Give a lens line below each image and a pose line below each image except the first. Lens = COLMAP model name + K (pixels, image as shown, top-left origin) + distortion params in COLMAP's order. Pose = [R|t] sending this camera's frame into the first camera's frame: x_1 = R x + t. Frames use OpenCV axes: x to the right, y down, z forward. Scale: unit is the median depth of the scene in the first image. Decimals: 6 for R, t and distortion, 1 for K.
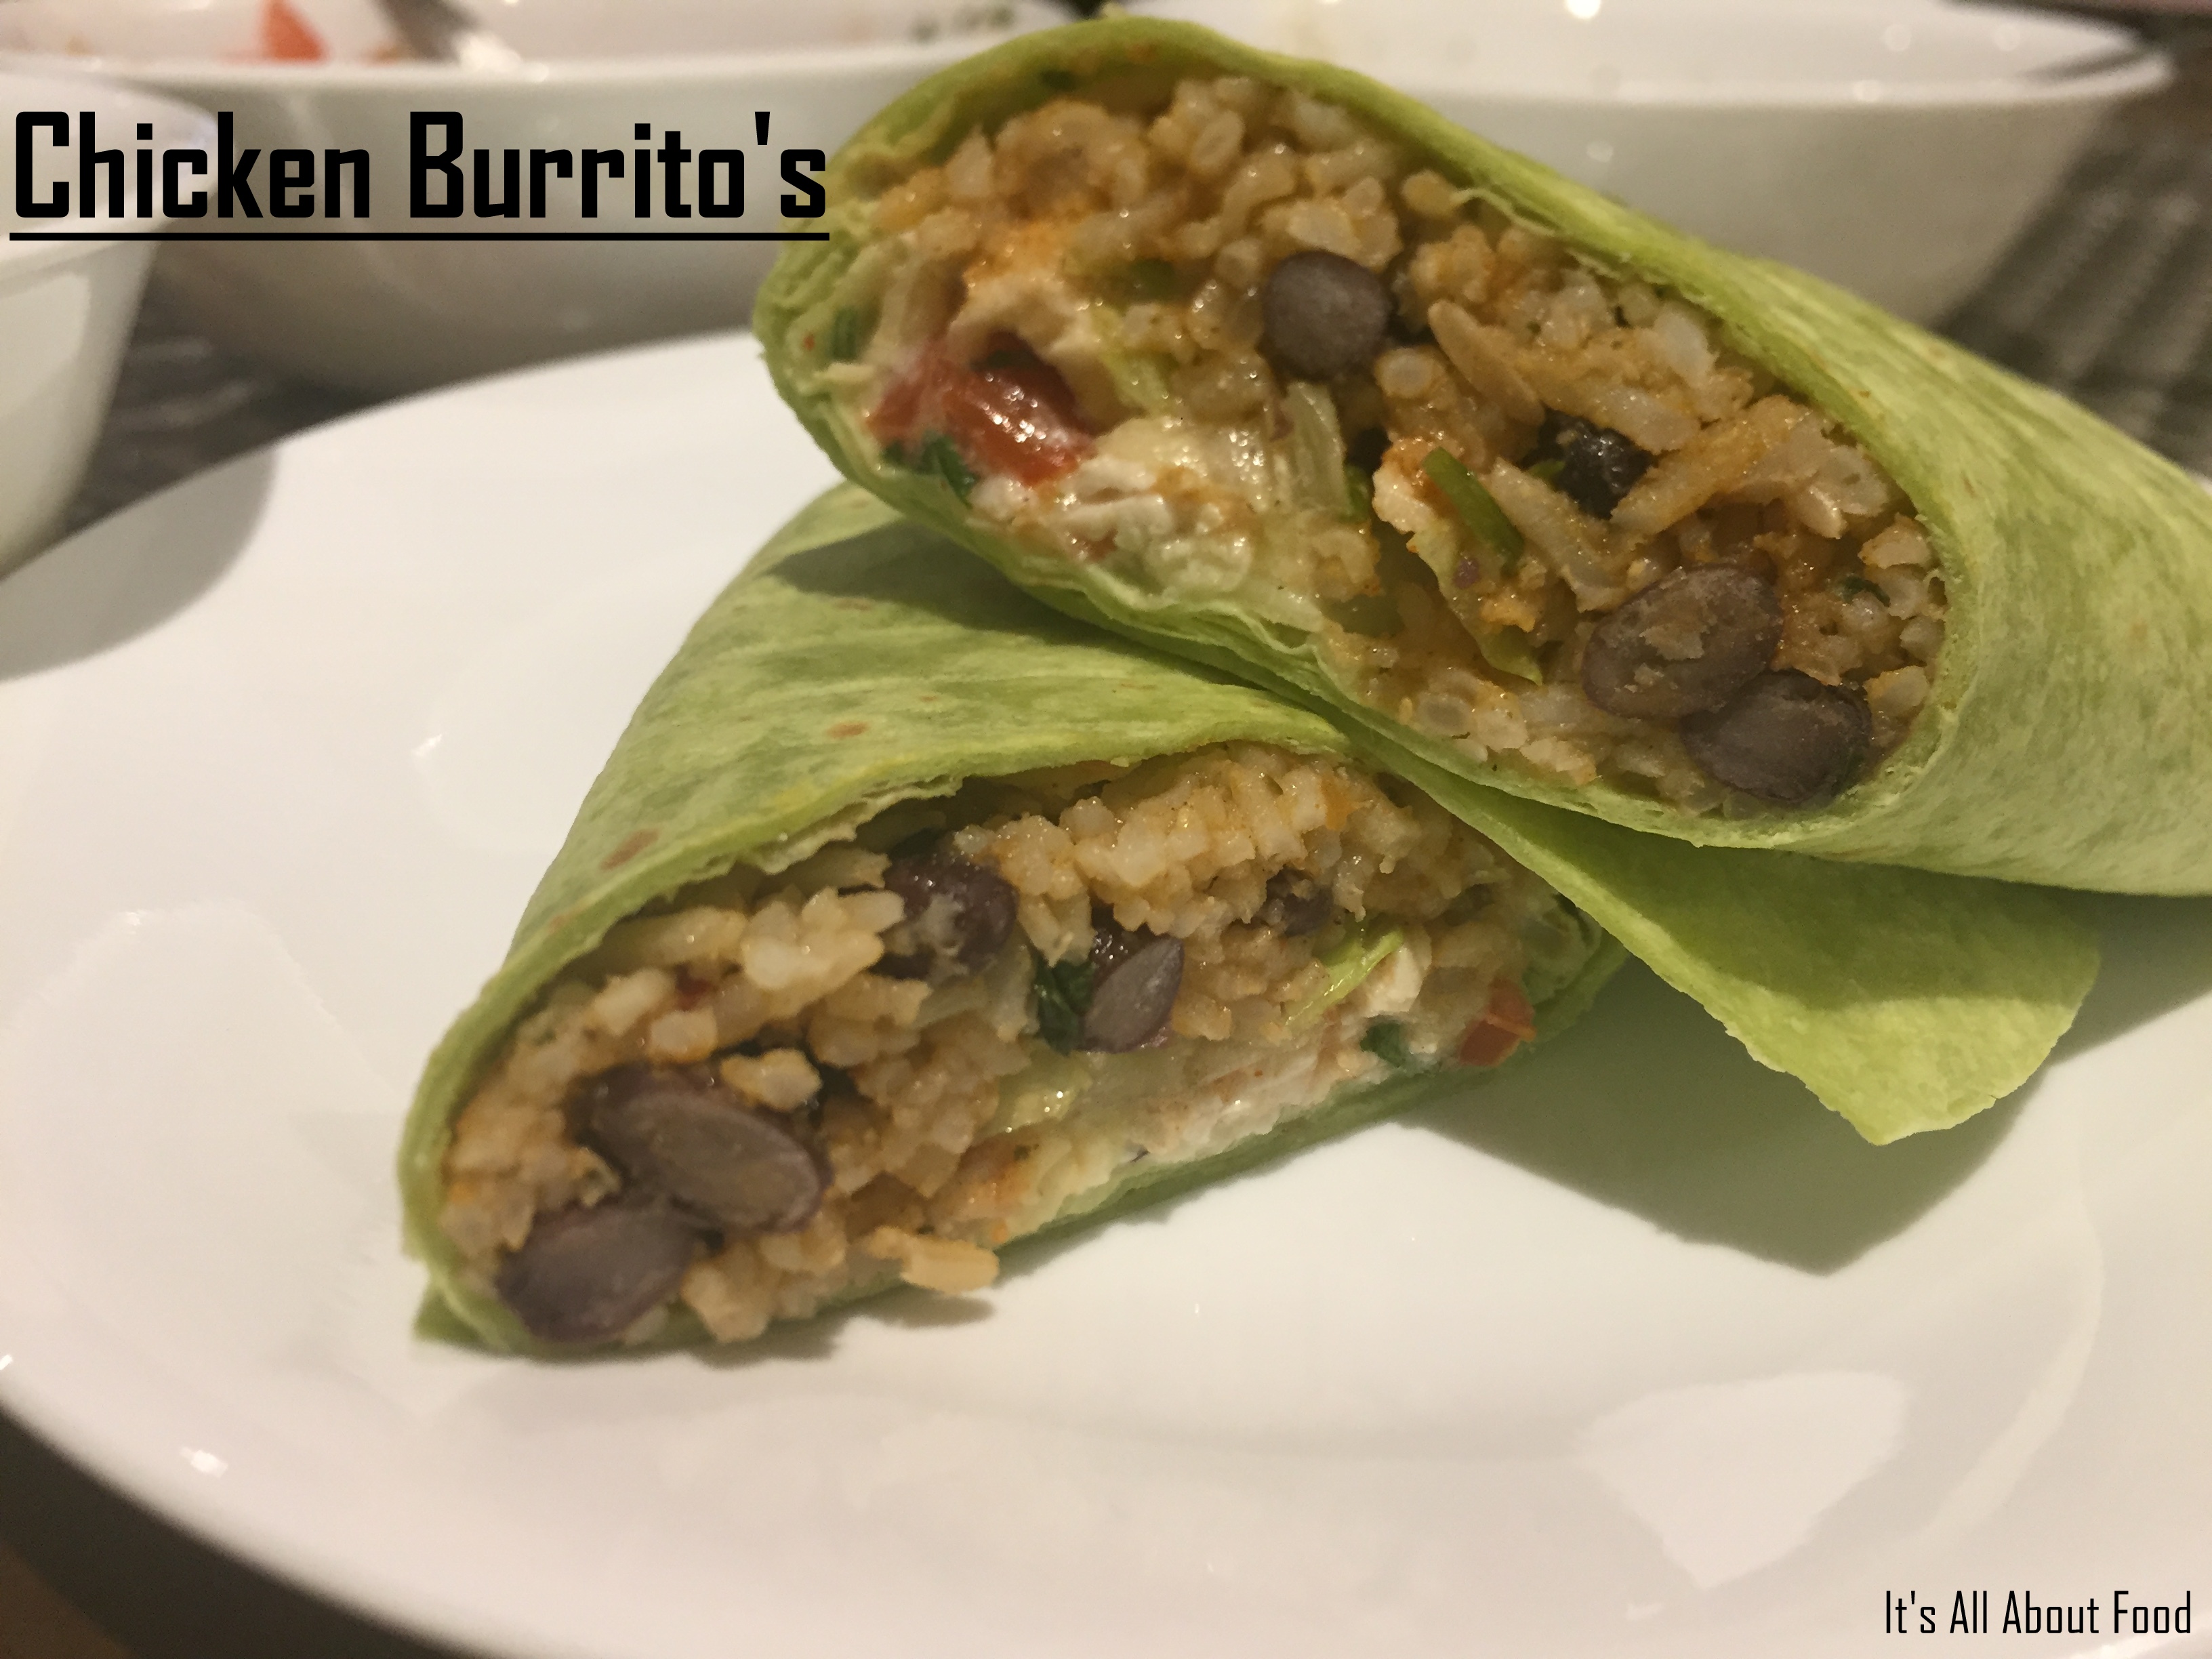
lens RADIAL K [[2000.2, 0, 1098.4], [0, 2000.2, 831.9], [0, 0, 1]] dist [0.046592, -0.164248]
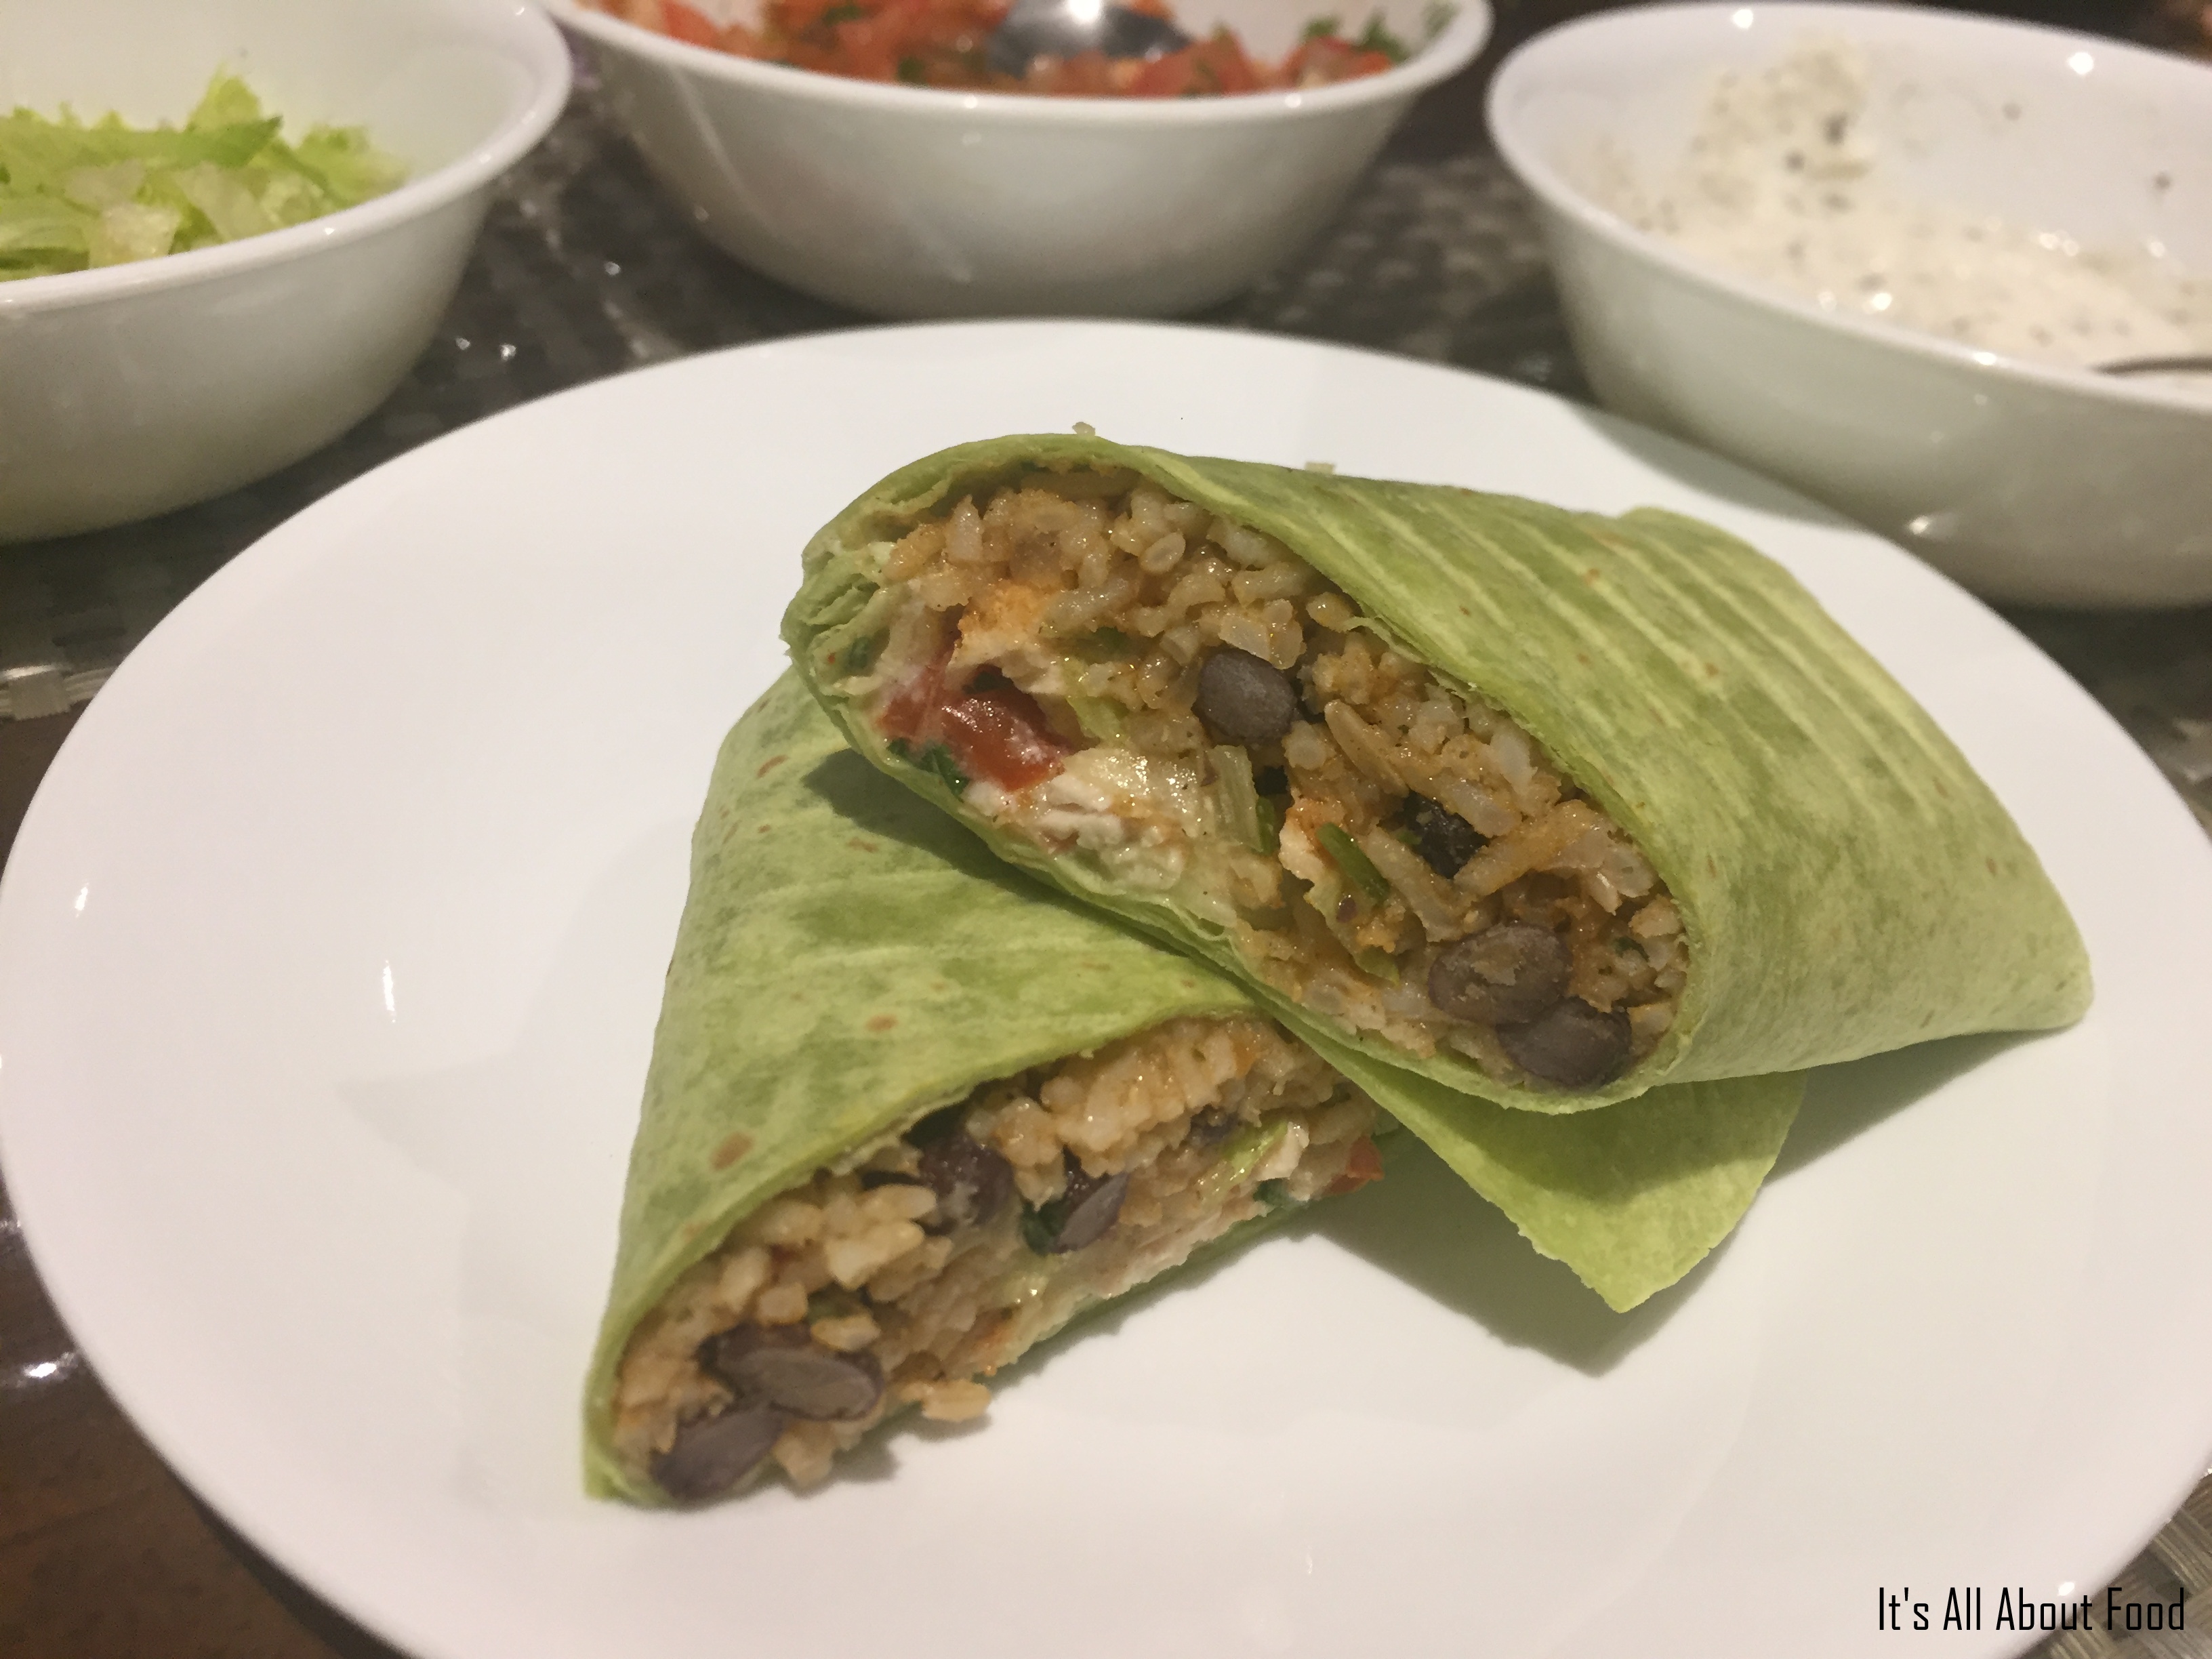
lens RADIAL K [[1960.2, 0, 1112.1], [0, 1960.2, 828.6], [0, 0, 1]] dist [0.007185, -0.007895]
pose [[0.996769, 0.004581, 0.080194, -0.076783], [-0.017527, 0.986719, 0.161489, -0.387449], [-0.078389, -0.162373, 0.983611, -0.264845]]
